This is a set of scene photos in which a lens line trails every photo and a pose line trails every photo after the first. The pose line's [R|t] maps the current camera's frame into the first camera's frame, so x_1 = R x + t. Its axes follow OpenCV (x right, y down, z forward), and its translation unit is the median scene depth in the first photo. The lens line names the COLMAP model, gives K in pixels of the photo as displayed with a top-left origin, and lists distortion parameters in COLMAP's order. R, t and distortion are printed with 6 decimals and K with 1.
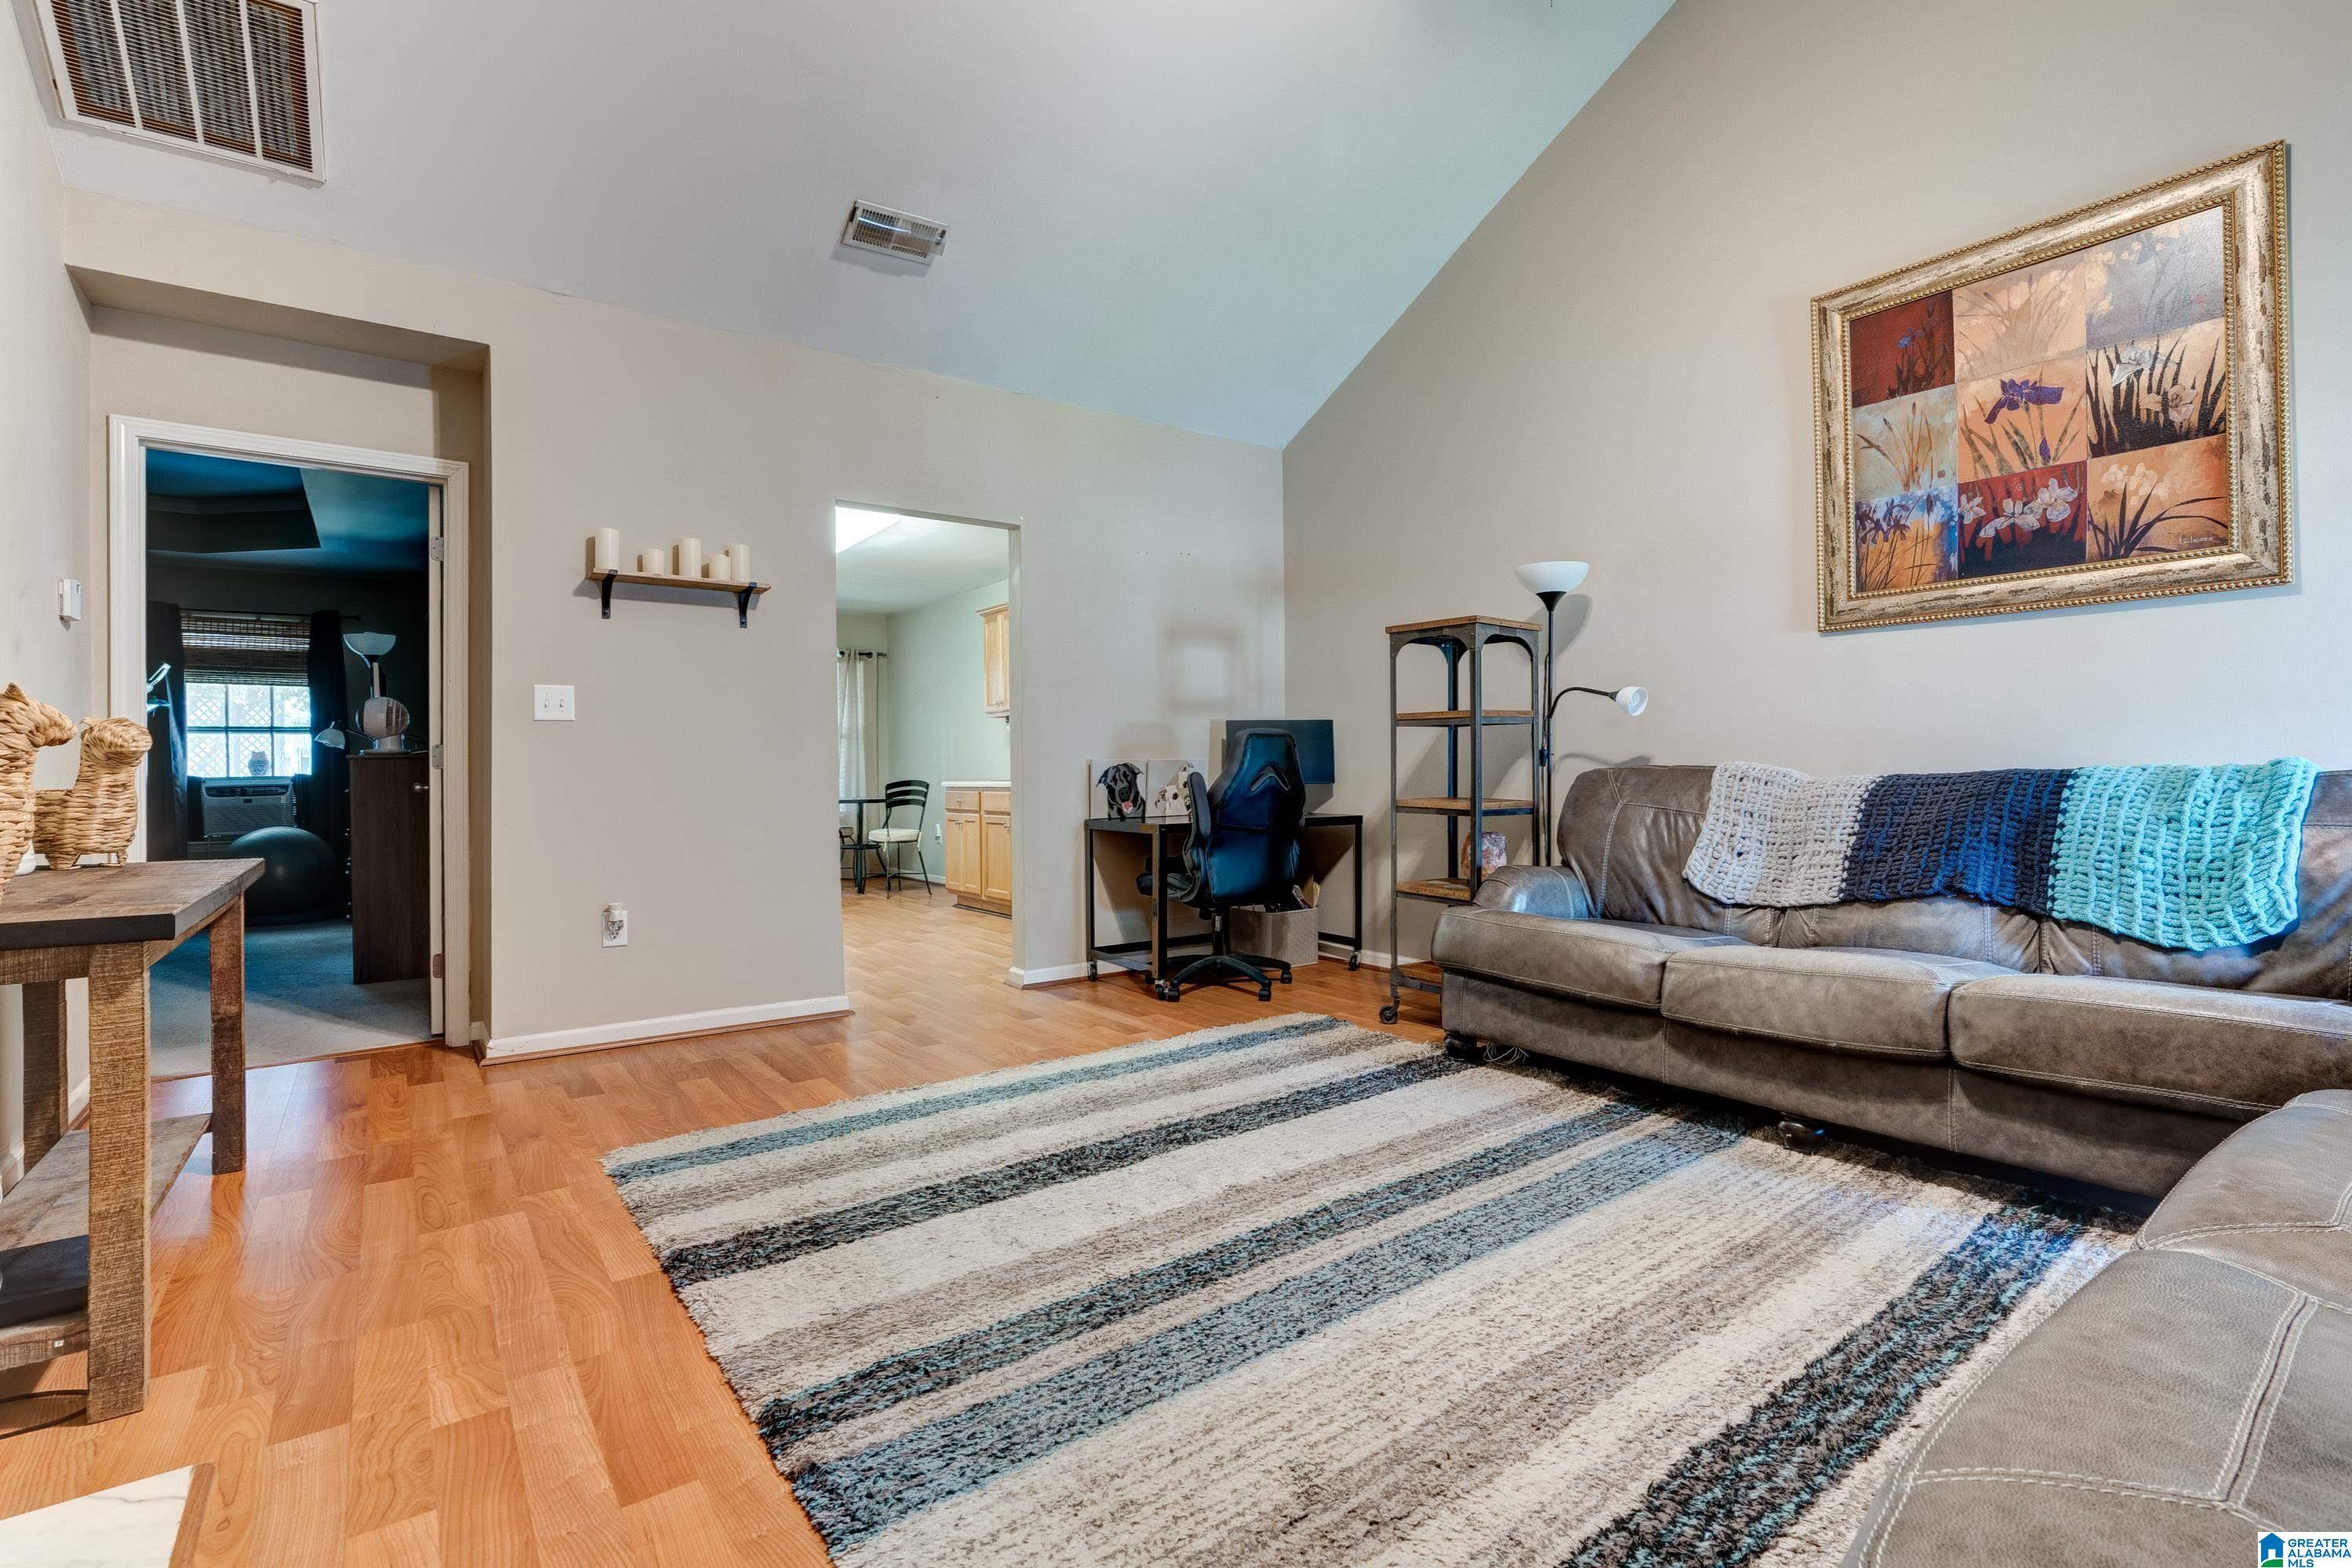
lens RADIAL K [[1074.1, 0, 1169.8], [0, 1074.1, 754.7], [0, 0, 1]] dist [-0.008749, 0.001980]
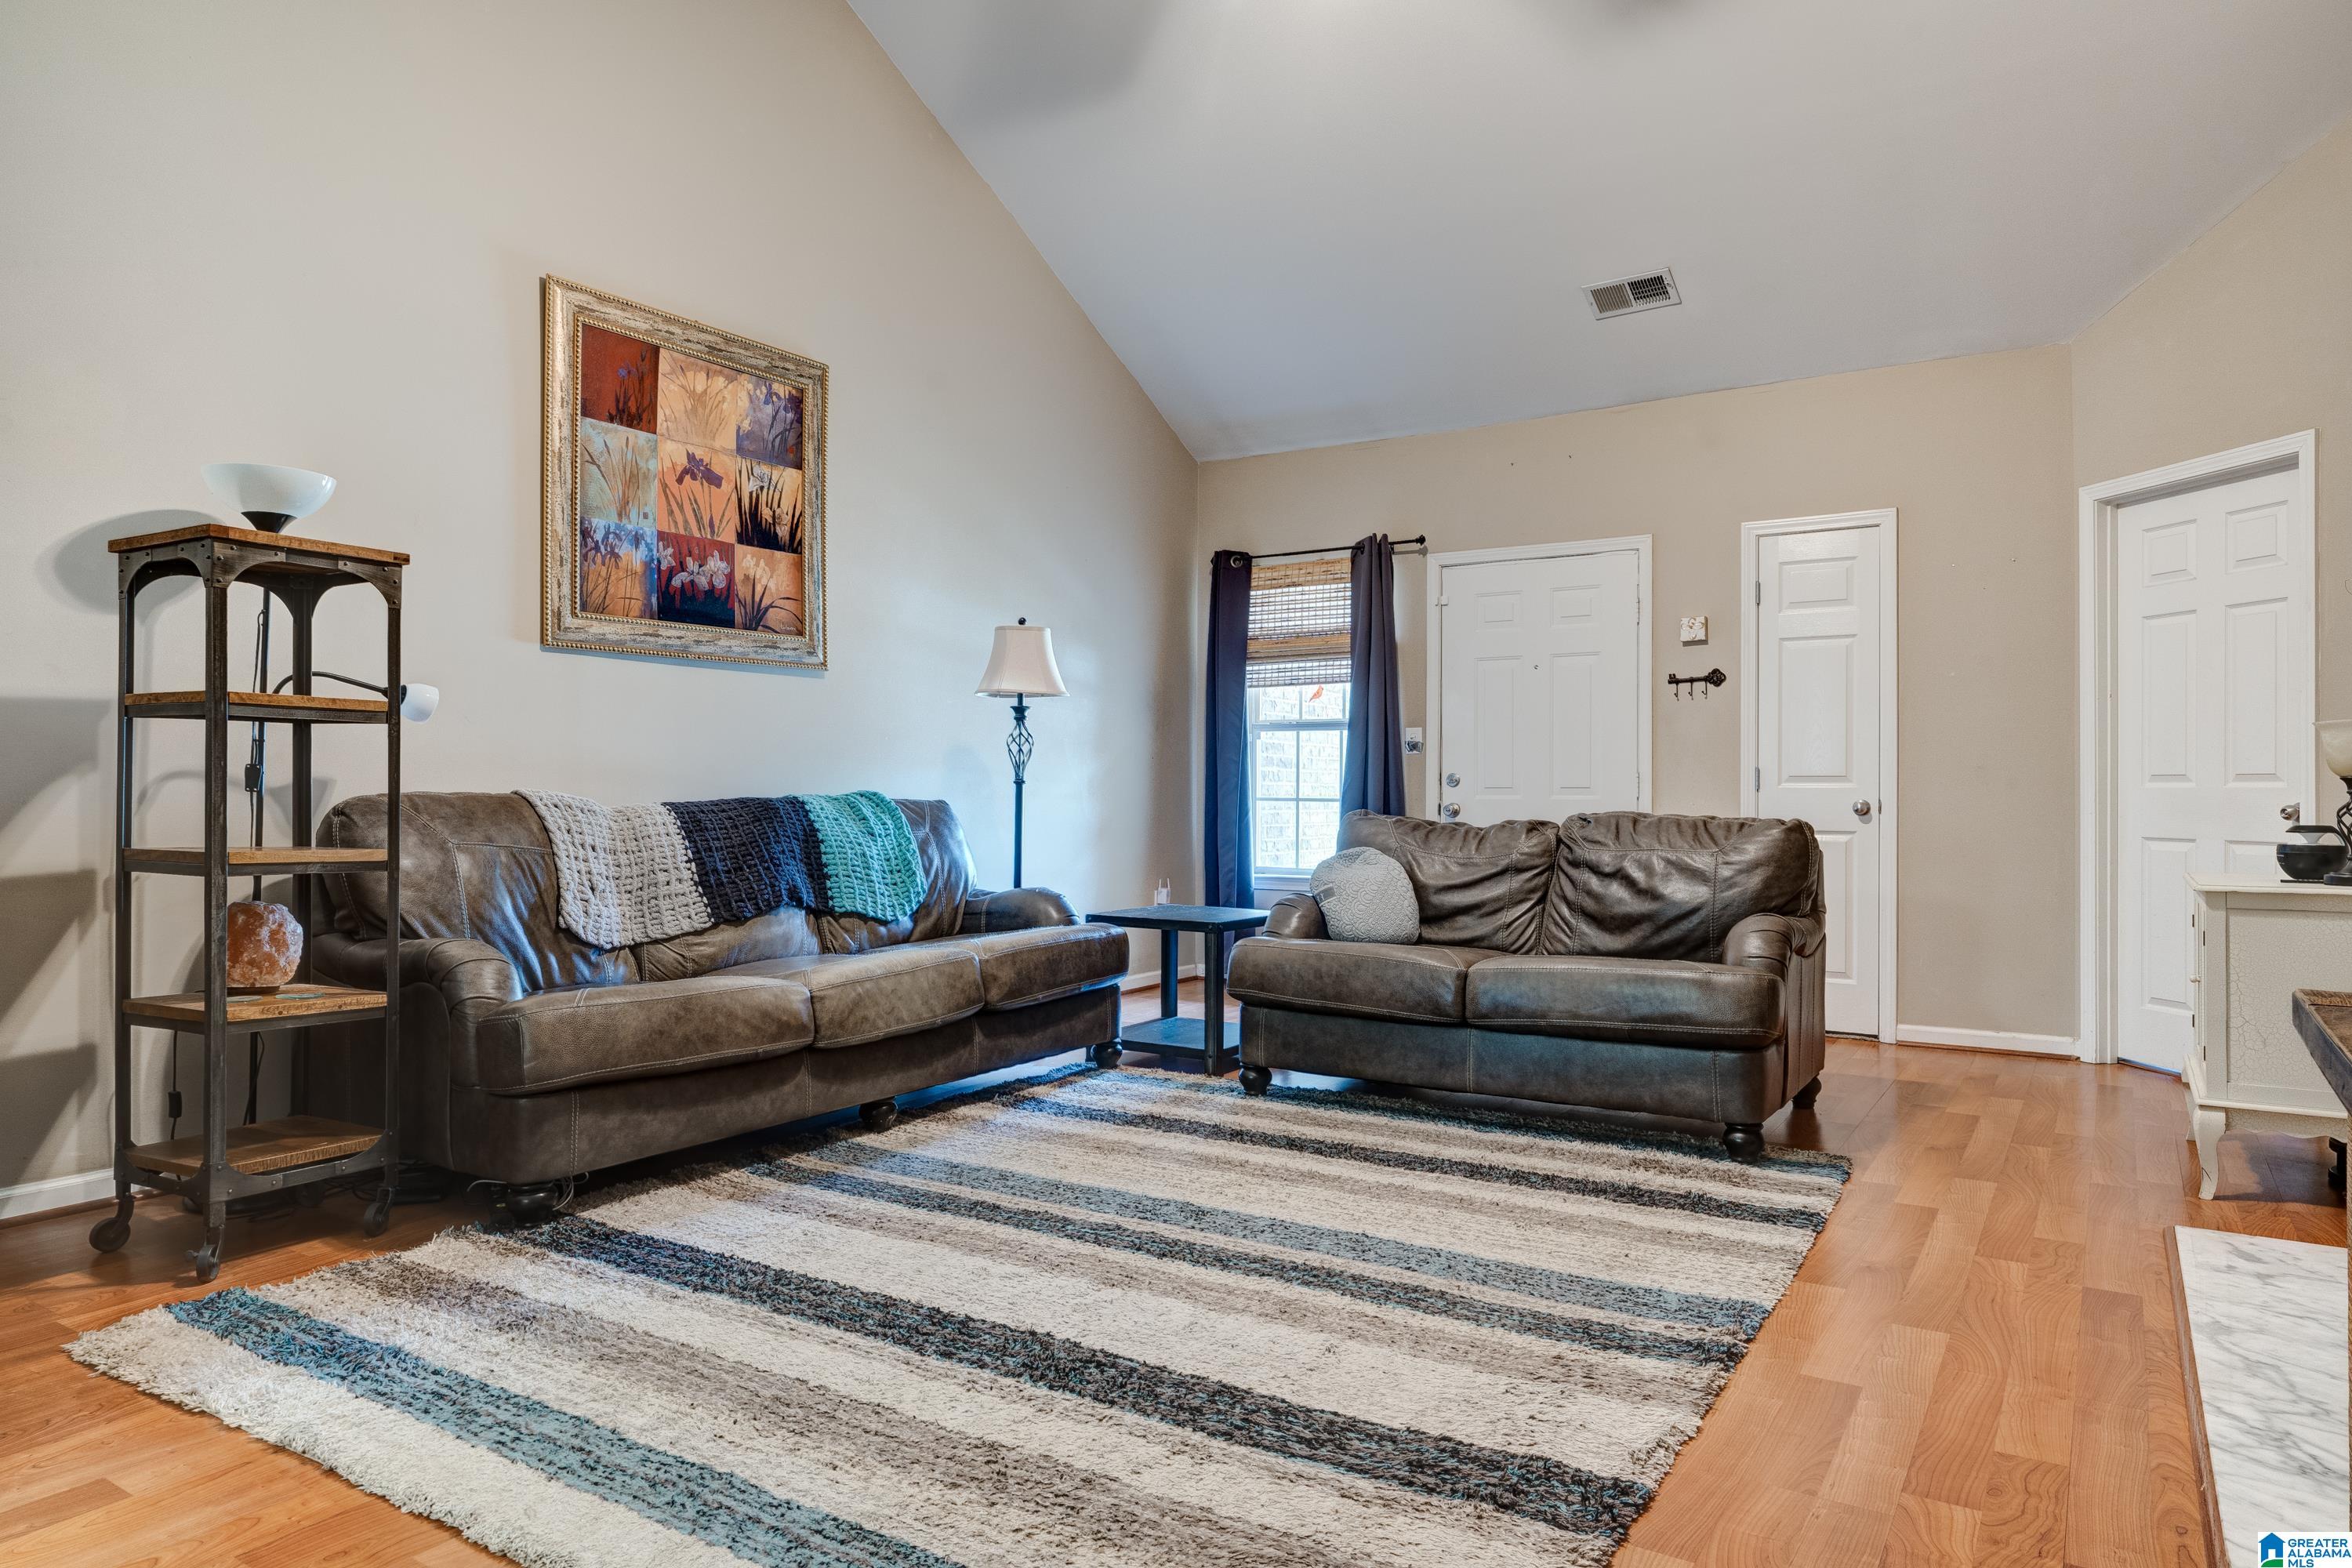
lens RADIAL K [[1430.5, 0, 1178.2], [0, 1430.5, 776.5], [0, 0, 1]] dist [-0.003496, 0.002505]
pose [[-0.349969, 0.016358, 0.936618, -0.871954], [-0.011993, 0.999687, -0.021941, 0.019801], [-0.936685, -0.018911, -0.349663, 1.131651]]
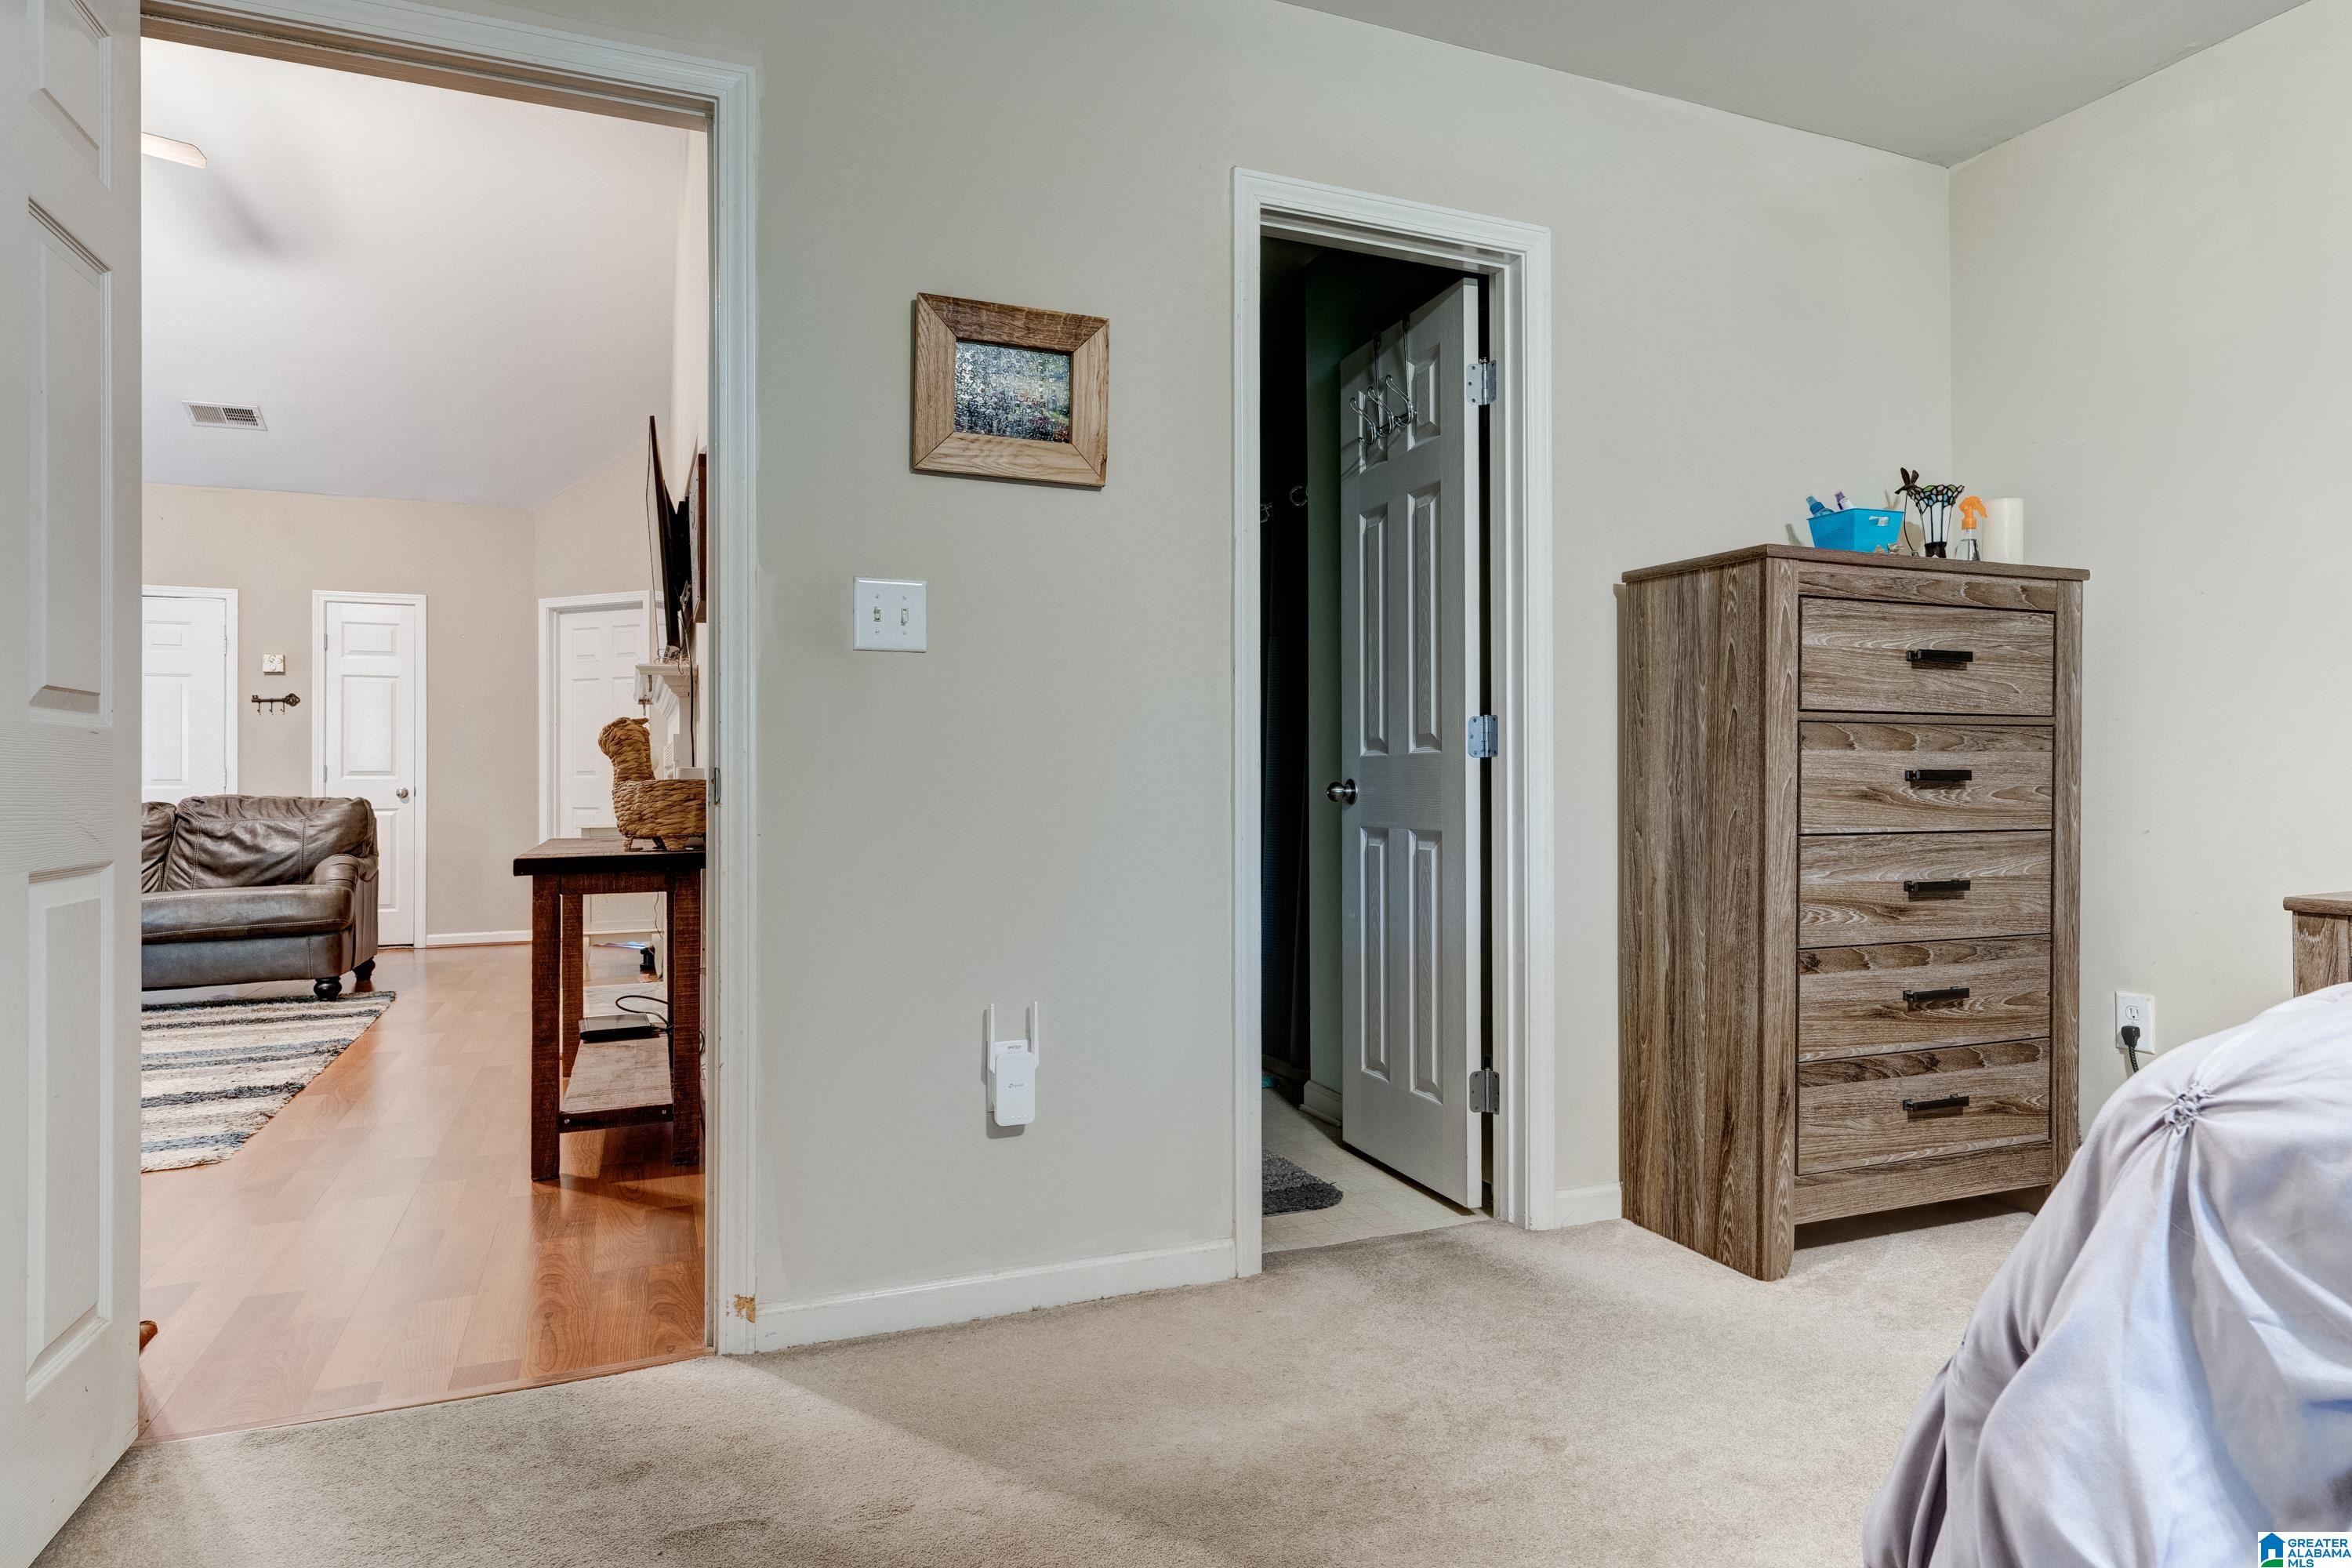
lens RADIAL K [[1347.3, 0, 1180.5], [0, 1347.3, 772.9], [0, 0, 1]] dist [0.004152, 0.000851]
pose [[-0.970543, 0.016210, 0.240380, -1.569269], [0.010523, 0.999634, -0.024921, 0.053518], [-0.240696, -0.021657, -0.970359, 1.859592]]
